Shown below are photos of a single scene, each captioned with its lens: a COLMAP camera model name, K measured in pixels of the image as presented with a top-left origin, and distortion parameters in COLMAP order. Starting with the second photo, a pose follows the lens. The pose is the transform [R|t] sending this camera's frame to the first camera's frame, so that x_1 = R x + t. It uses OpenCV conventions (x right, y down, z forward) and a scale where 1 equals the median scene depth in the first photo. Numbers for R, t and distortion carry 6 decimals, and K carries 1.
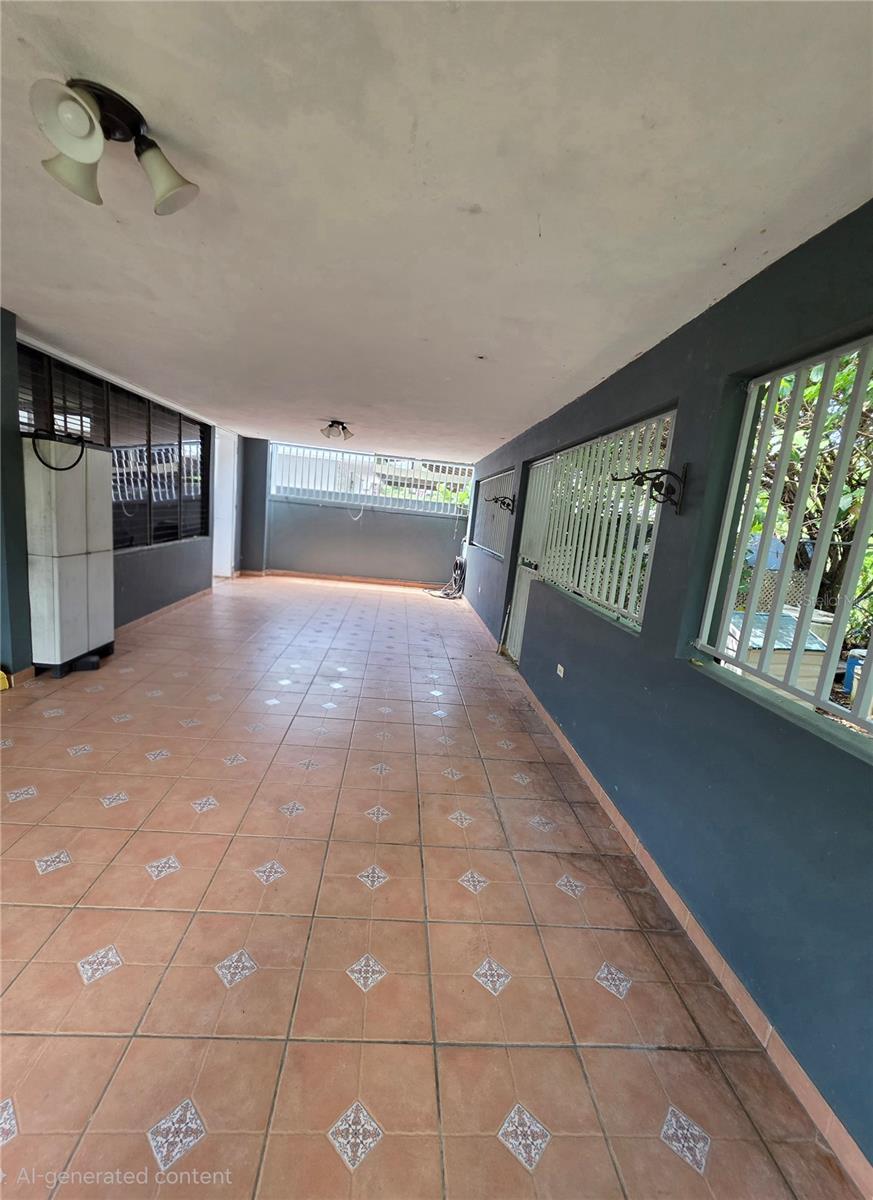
lens RADIAL K [[478.9, 0, 432.4], [0, 478.9, 598.3], [0, 0, 1]] dist [-0.001669, -0.000004]
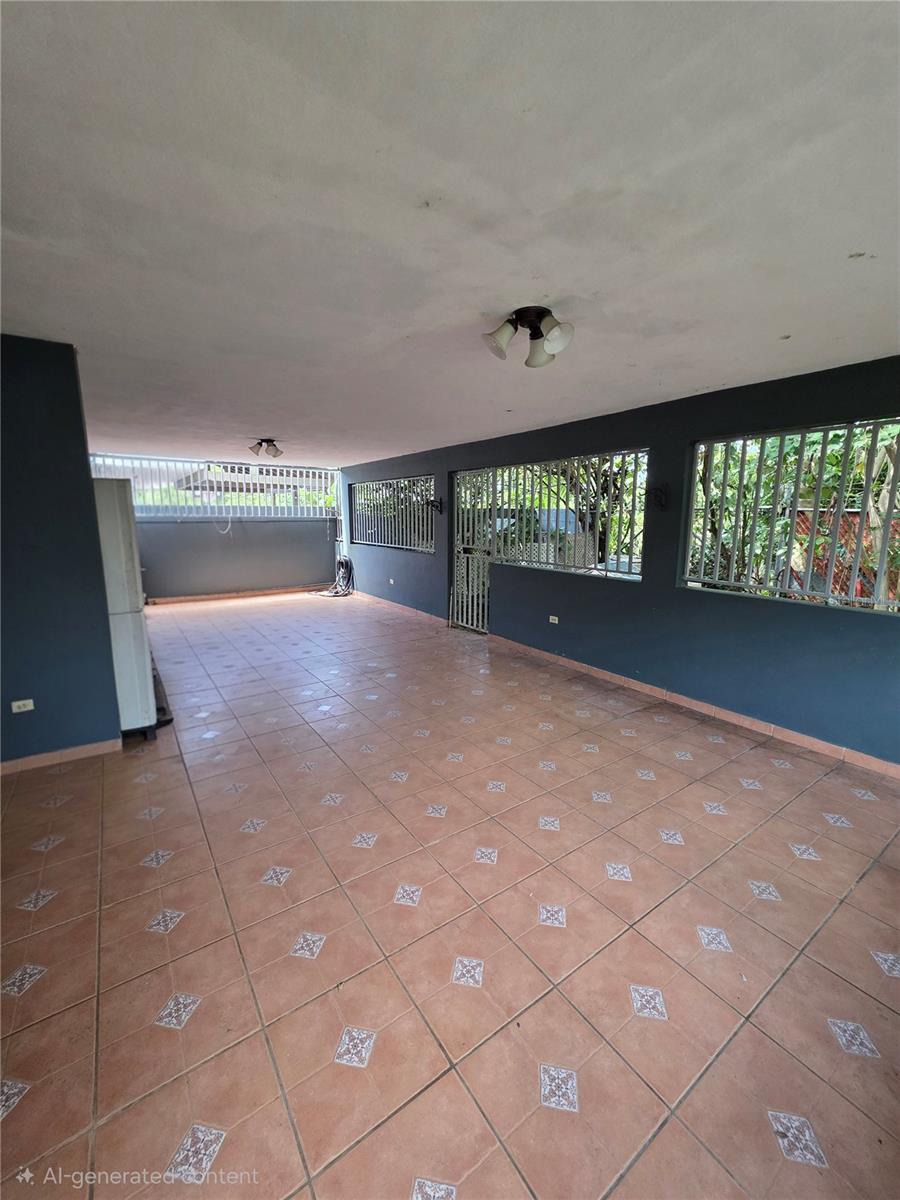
lens RADIAL K [[479.6, 0, 450.0], [0, 479.6, 600.0], [0, 0, 1]] dist [0.000856, -0.000231]
pose [[0.848213, -0.185172, 0.496232, -0.711111], [0.170453, 0.982487, 0.075264, -0.072863], [-0.501479, 0.020744, 0.864921, -0.114039]]
